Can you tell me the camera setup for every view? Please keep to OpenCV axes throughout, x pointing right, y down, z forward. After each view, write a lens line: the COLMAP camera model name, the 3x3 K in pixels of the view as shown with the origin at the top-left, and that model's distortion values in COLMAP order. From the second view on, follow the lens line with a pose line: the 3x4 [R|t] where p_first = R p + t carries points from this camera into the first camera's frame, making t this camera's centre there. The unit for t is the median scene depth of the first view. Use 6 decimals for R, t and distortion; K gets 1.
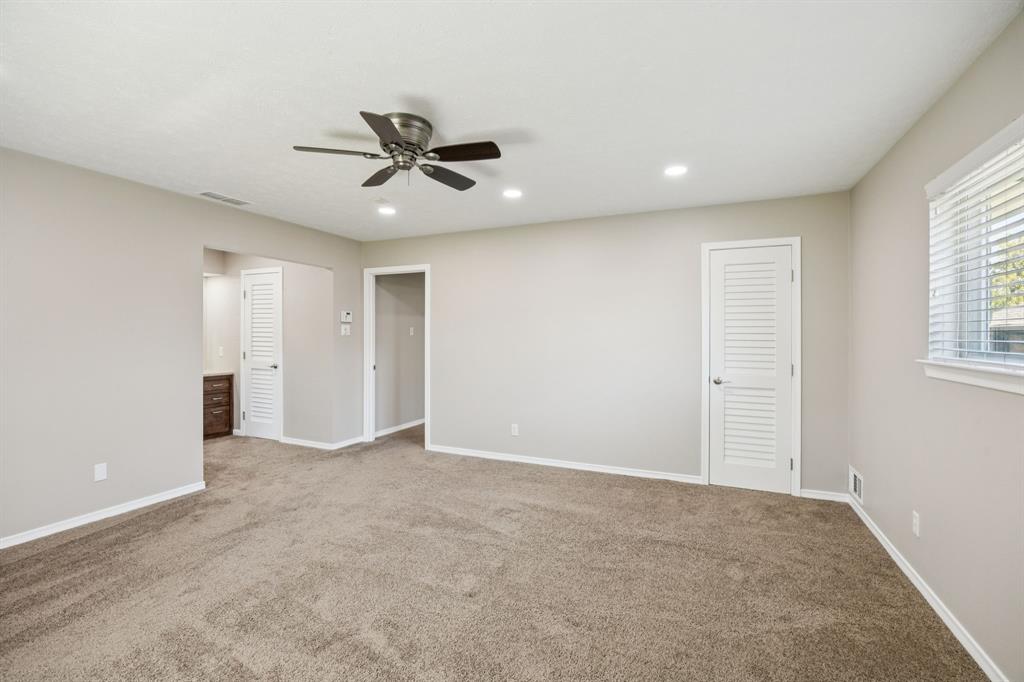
lens RADIAL K [[442.7, 0, 509.0], [0, 442.7, 339.1], [0, 0, 1]] dist [-0.008272, -0.000050]
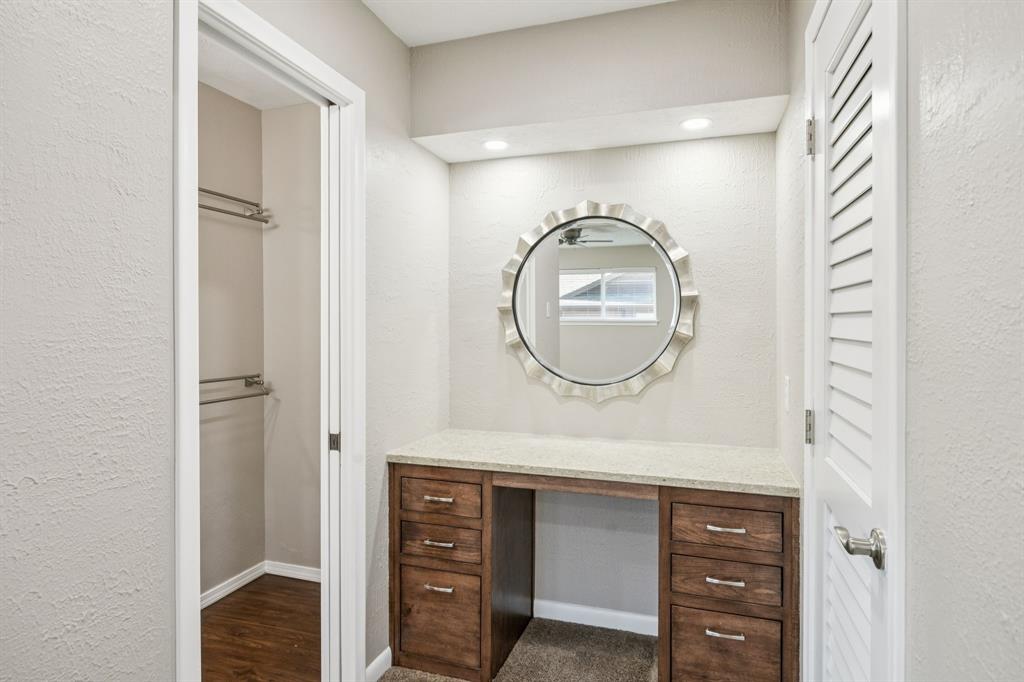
lens RADIAL K [[545.4, 0, 512.0], [0, 545.4, 341.0], [0, 0, 1]] dist [-0.001602, 0.000057]
pose [[0.119639, 0.021392, -0.992587, -0.551049], [-0.010400, 0.999740, 0.020293, -0.010291], [0.992763, 0.007895, 0.119831, 1.245189]]
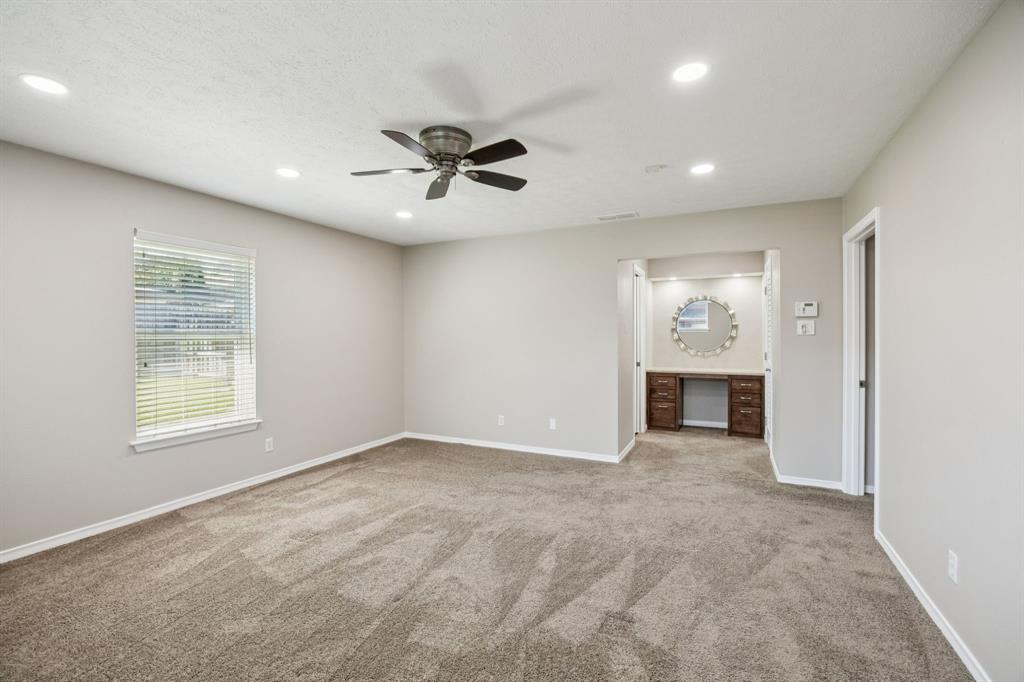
lens RADIAL K [[442.7, 0, 509.0], [0, 442.7, 339.1], [0, 0, 1]] dist [-0.008272, -0.000050]
pose [[-0.021338, 0.009456, -0.999728, 0.507634], [-0.004675, 0.999943, 0.009558, -0.007532], [0.999761, 0.004877, -0.021292, 0.719586]]
